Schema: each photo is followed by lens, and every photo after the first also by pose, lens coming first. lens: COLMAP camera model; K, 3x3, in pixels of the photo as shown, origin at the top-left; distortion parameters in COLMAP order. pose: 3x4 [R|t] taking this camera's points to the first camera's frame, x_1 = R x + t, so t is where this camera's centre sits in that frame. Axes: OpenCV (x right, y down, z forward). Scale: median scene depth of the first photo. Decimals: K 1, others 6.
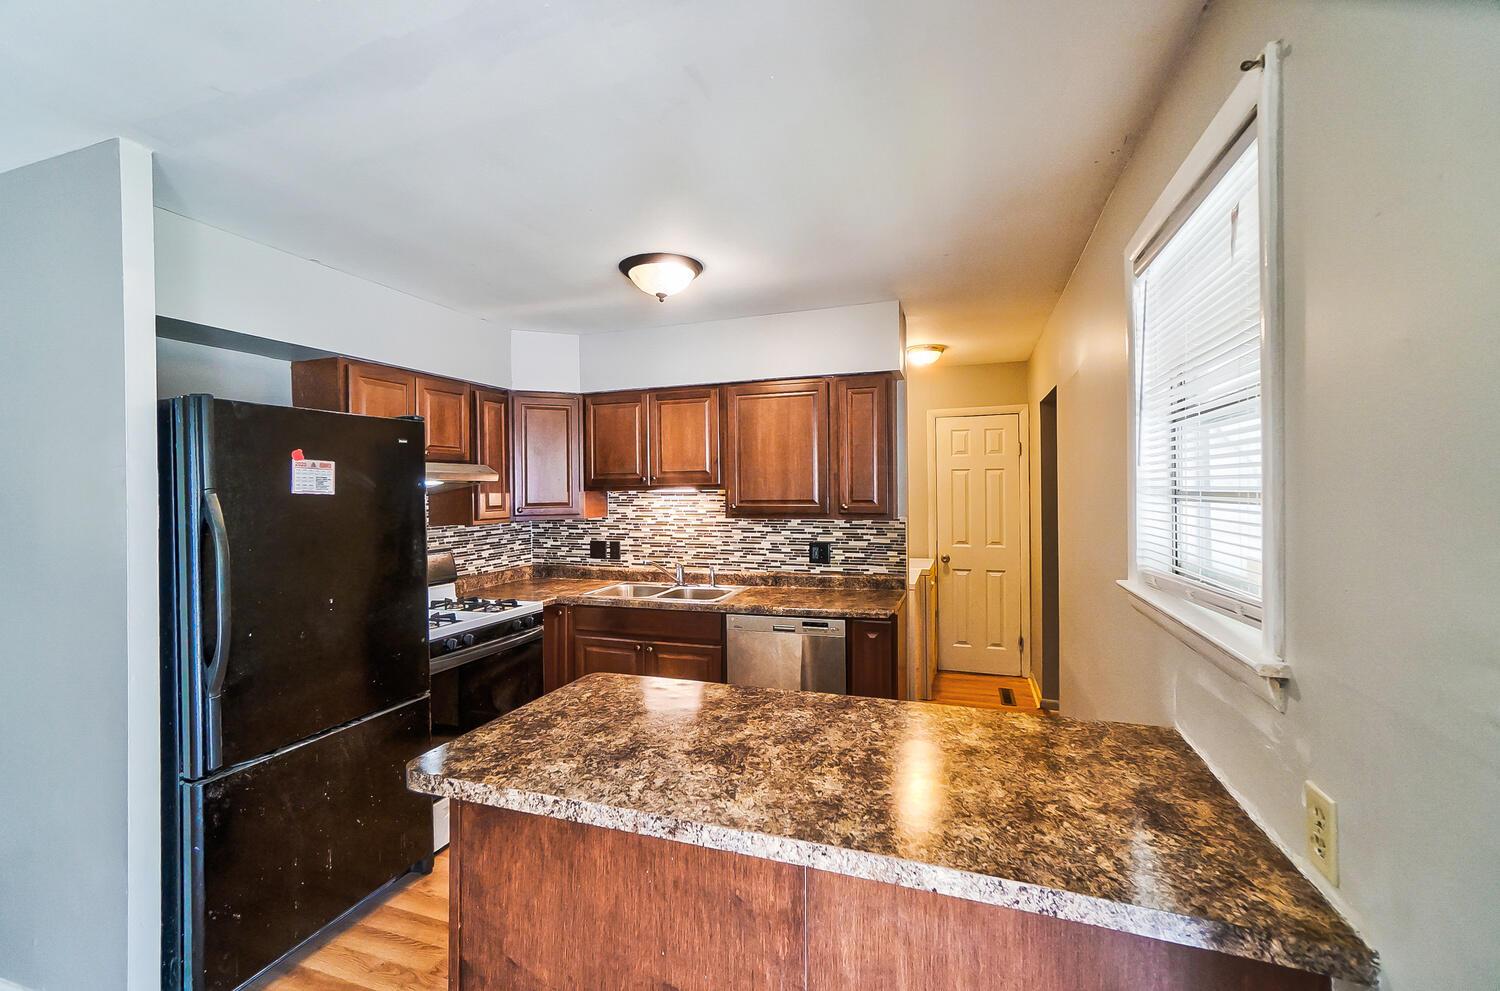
lens RADIAL K [[650.4, 0, 736.1], [0, 650.4, 486.4], [0, 0, 1]] dist [-0.005229, 0.009668]
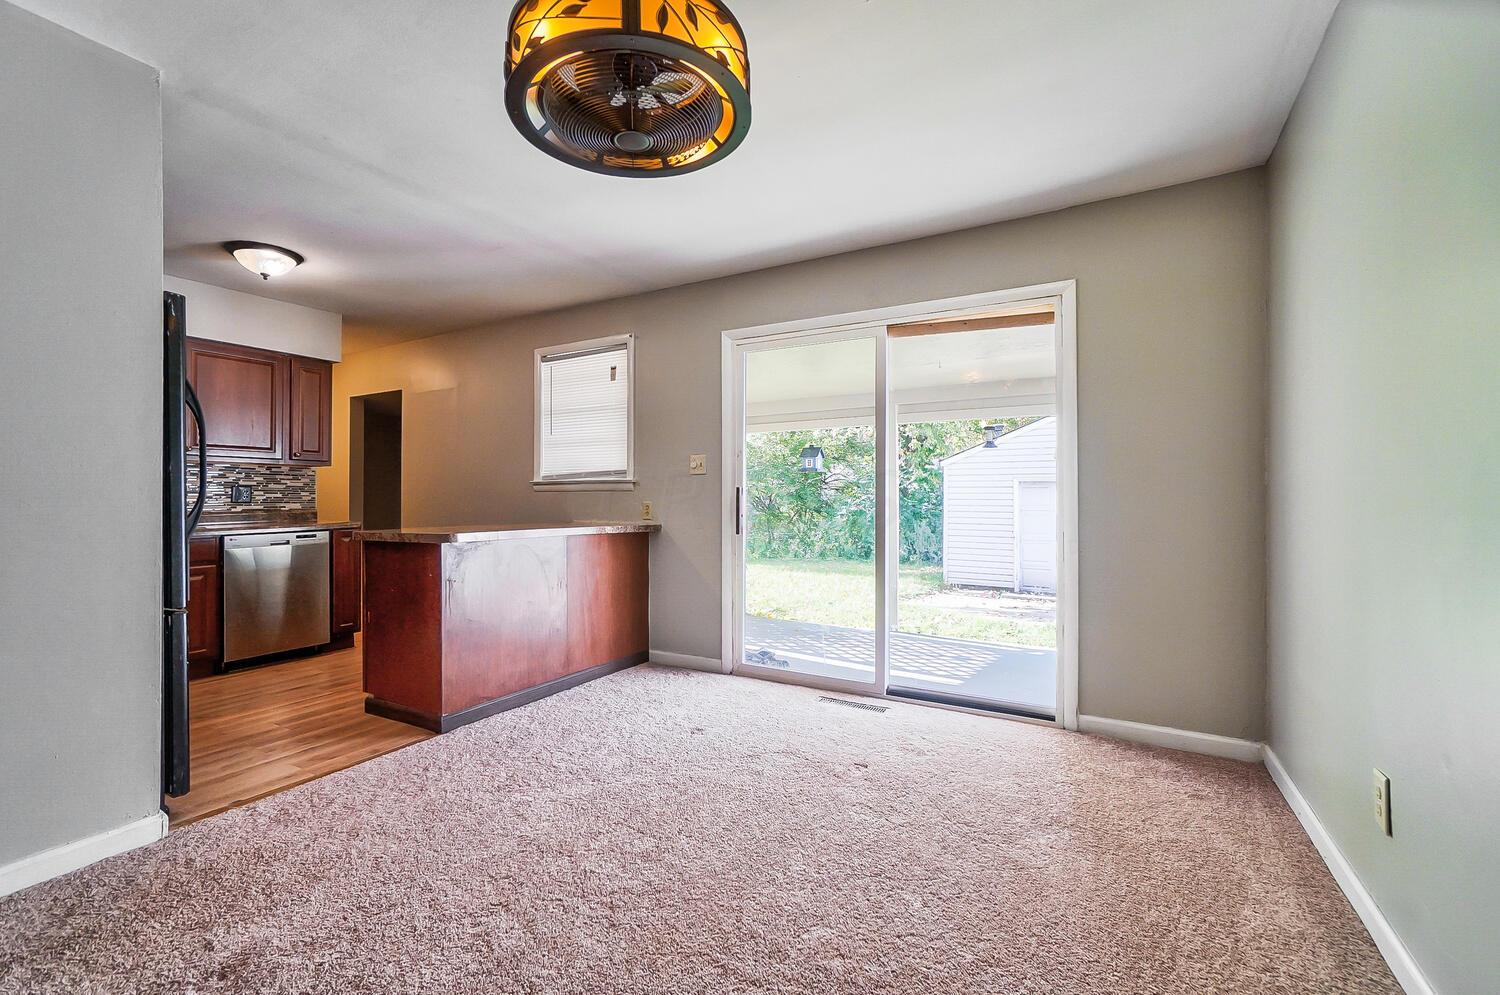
lens RADIAL K [[650.4, 0, 727.0], [0, 650.4, 487.1], [0, 0, 1]] dist [-0.005229, 0.009668]
pose [[0.206357, 0.025320, 0.978149, -0.945399], [-0.002042, 0.999674, -0.025447, 0.129524], [-0.978475, 0.003254, 0.206341, -0.136041]]
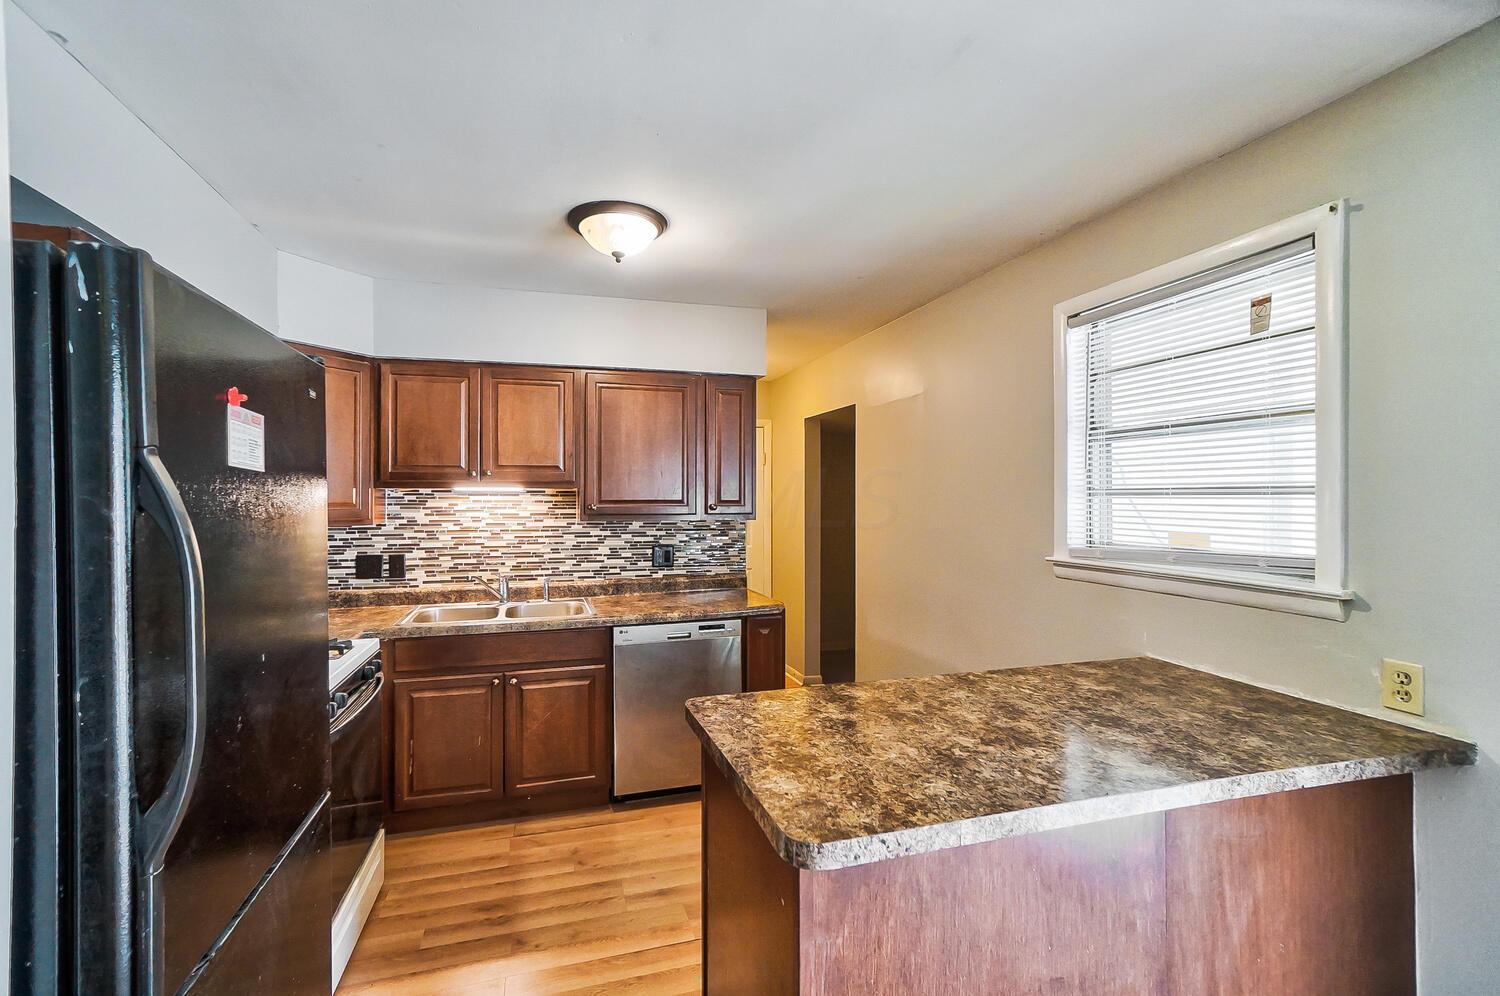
lens RADIAL K [[650.4, 0, 732.1], [0, 650.4, 492.7], [0, 0, 1]] dist [-0.005229, 0.009668]
pose [[0.808121, 0.013385, 0.588864, -0.390512], [-0.008734, 0.999904, -0.010742, 0.019753], [-0.588952, 0.003538, 0.808161, 0.179059]]
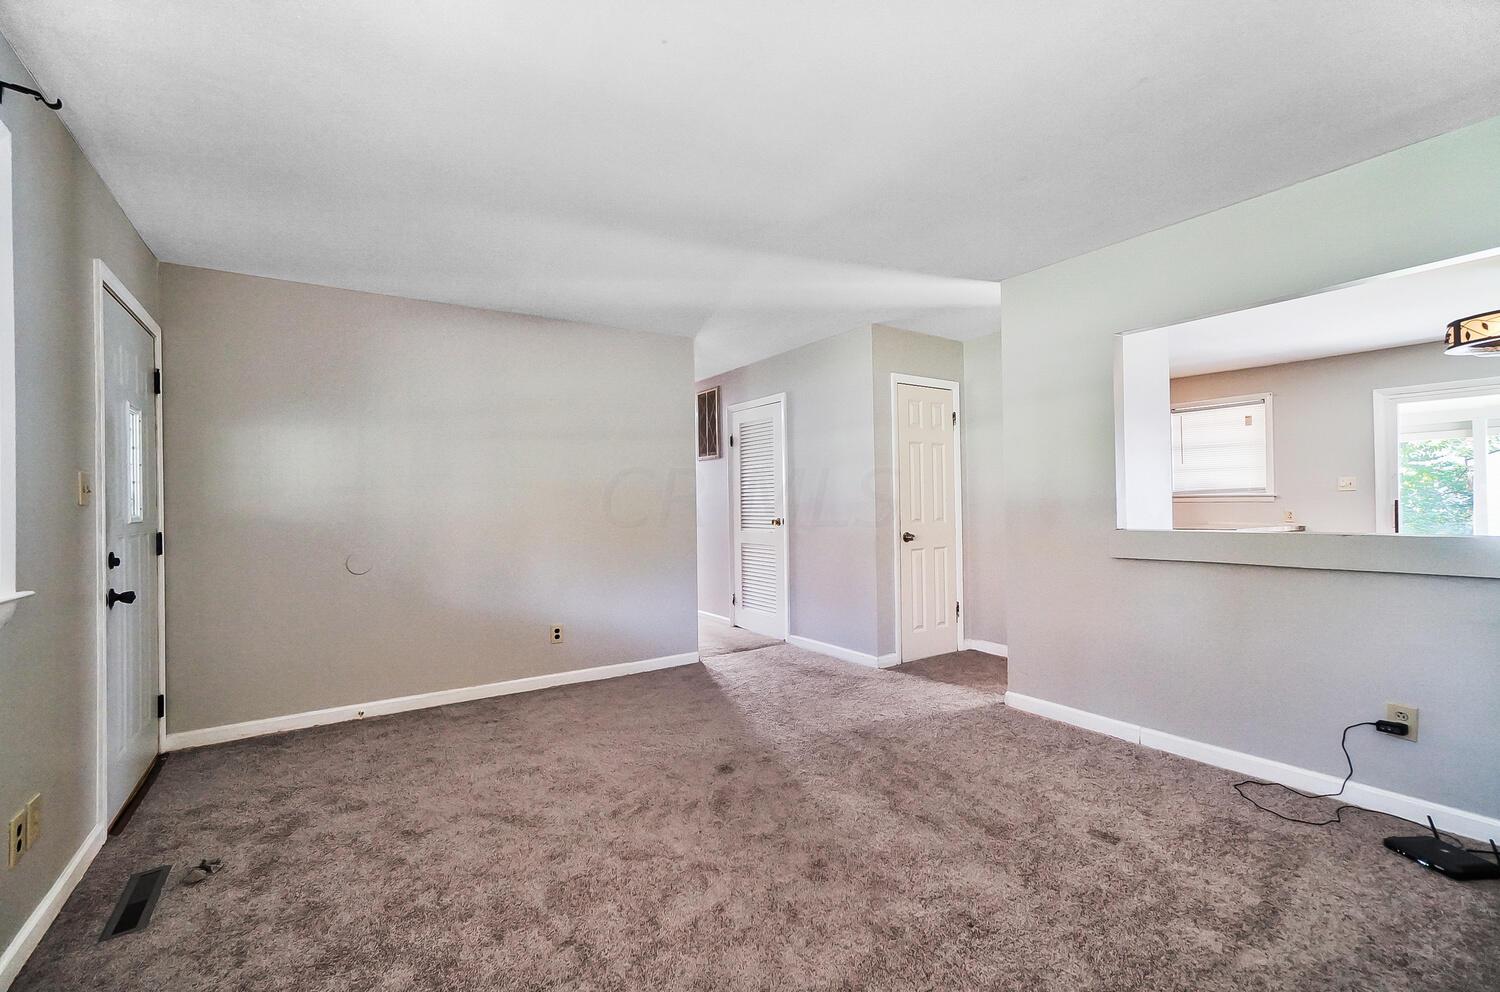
lens RADIAL K [[650.4, 0, 747.0], [0, 650.4, 497.6], [0, 0, 1]] dist [-0.005229, 0.009668]
pose [[0.597219, 0.009226, 0.802025, -2.084395], [0.005131, 0.999869, -0.015323, 0.112470], [-0.802062, 0.013266, 0.597094, 0.396840]]
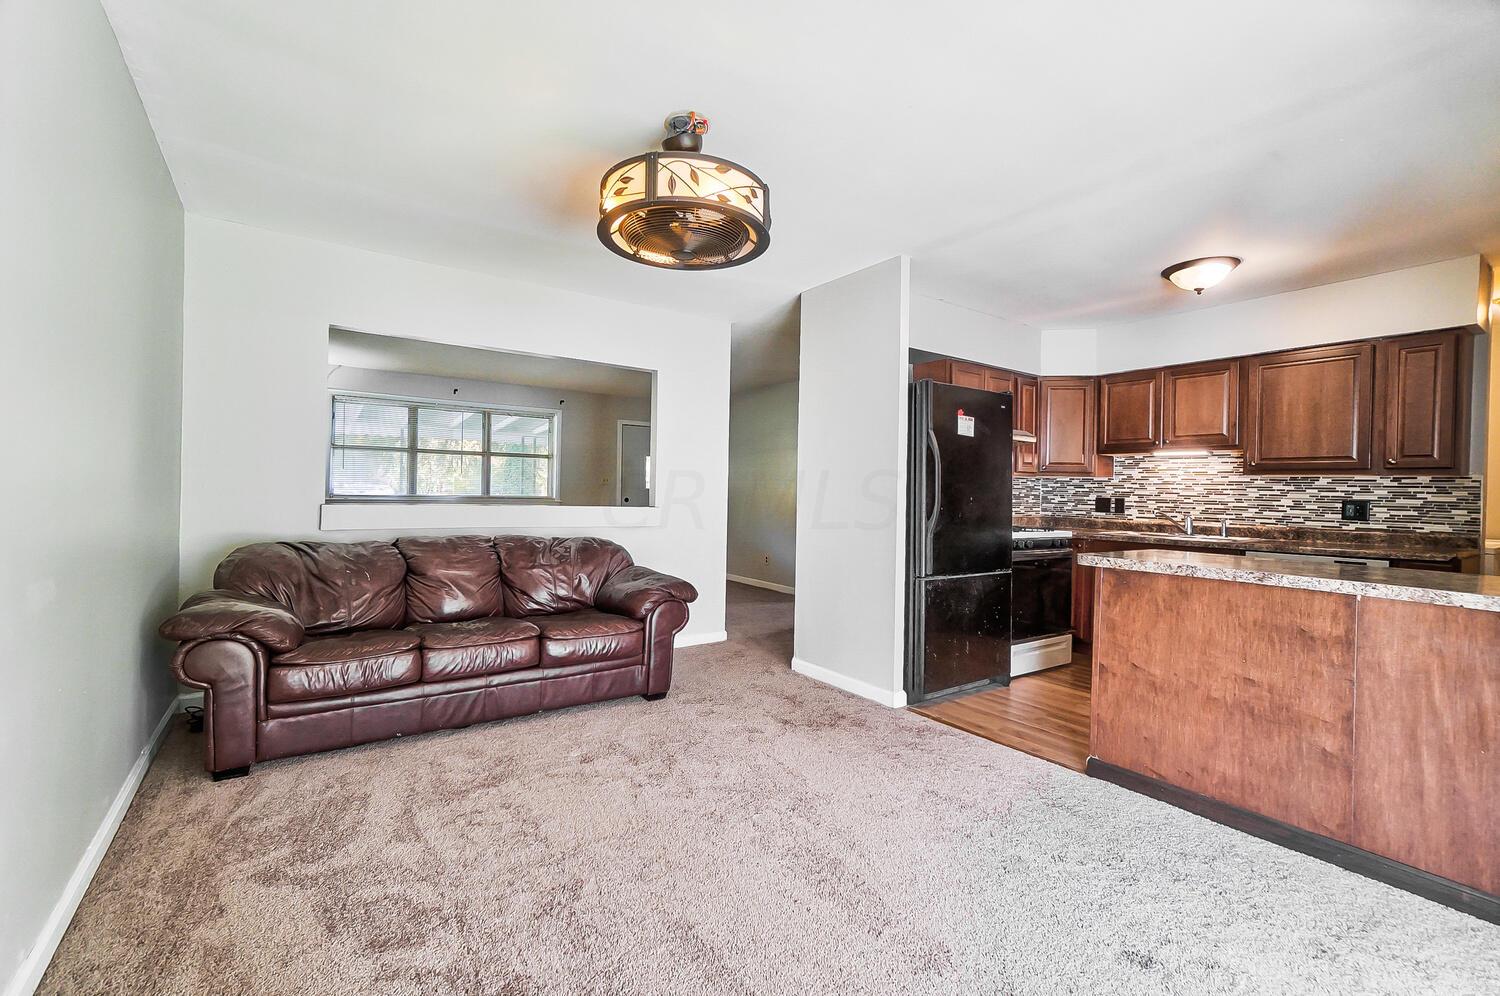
lens RADIAL K [[650.4, 0, 738.2], [0, 650.4, 492.2], [0, 0, 1]] dist [-0.005229, 0.009668]
pose [[0.815471, 0.028256, -0.578108, -0.082390], [-0.026999, 0.999577, 0.010772, 0.097293], [0.578168, 0.006824, 0.815889, -0.470878]]
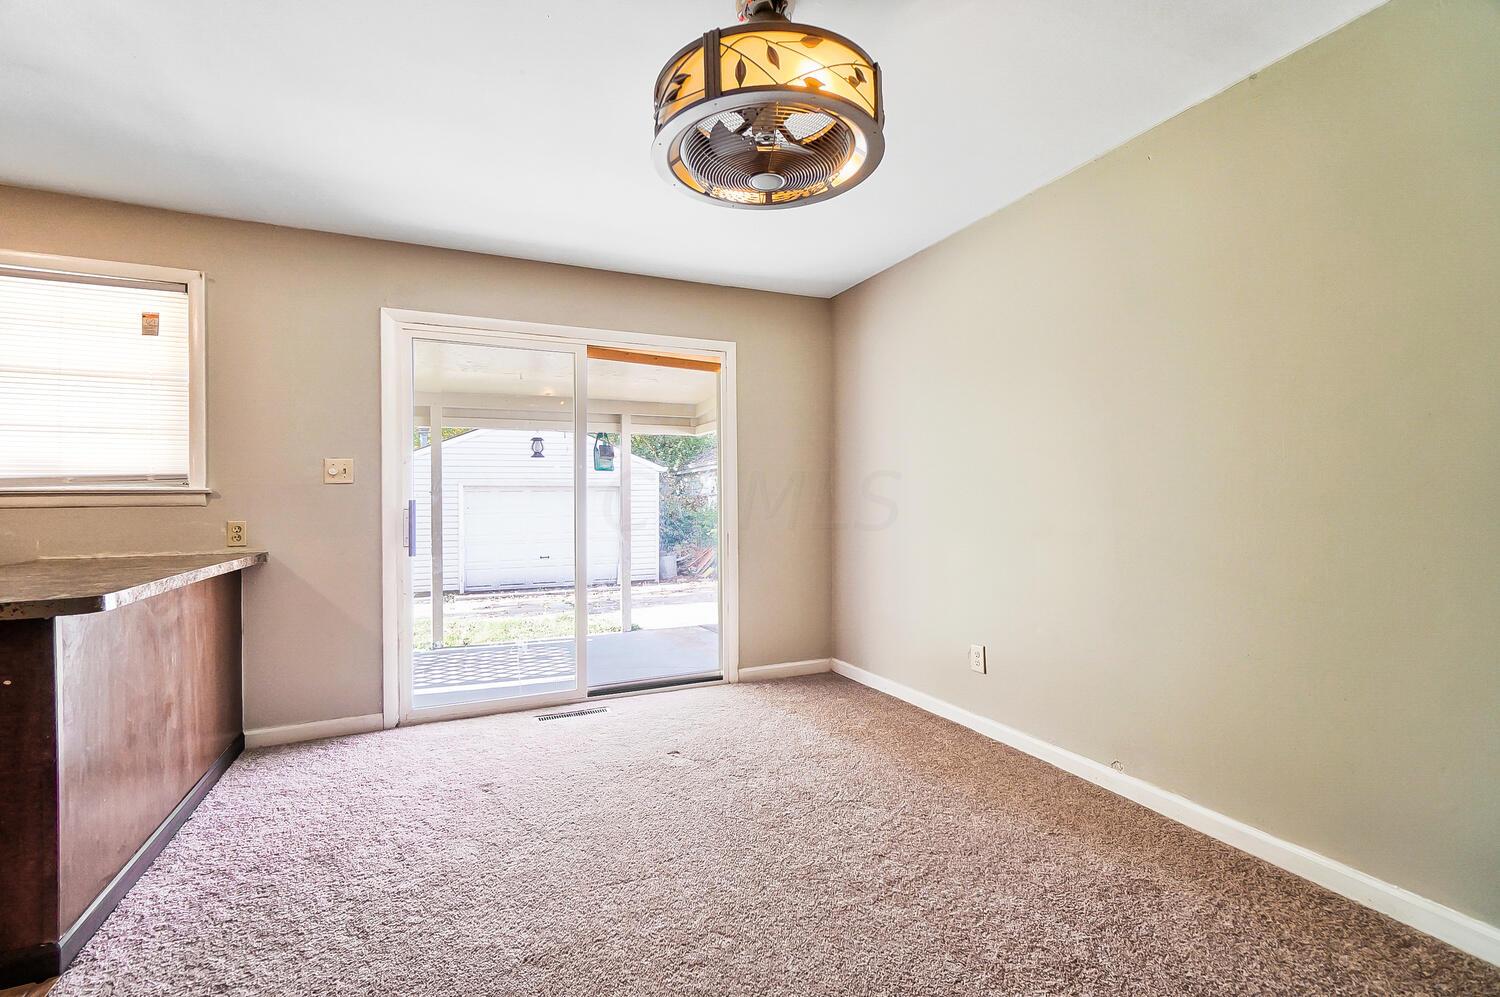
lens RADIAL K [[650.4, 0, 723.5], [0, 650.4, 489.0], [0, 0, 1]] dist [-0.005229, 0.009668]
pose [[-0.672381, 0.023106, 0.739844, -0.841138], [0.015712, 0.999733, -0.016943, 0.107962], [-0.740038, 0.000232, -0.672565, 0.373728]]
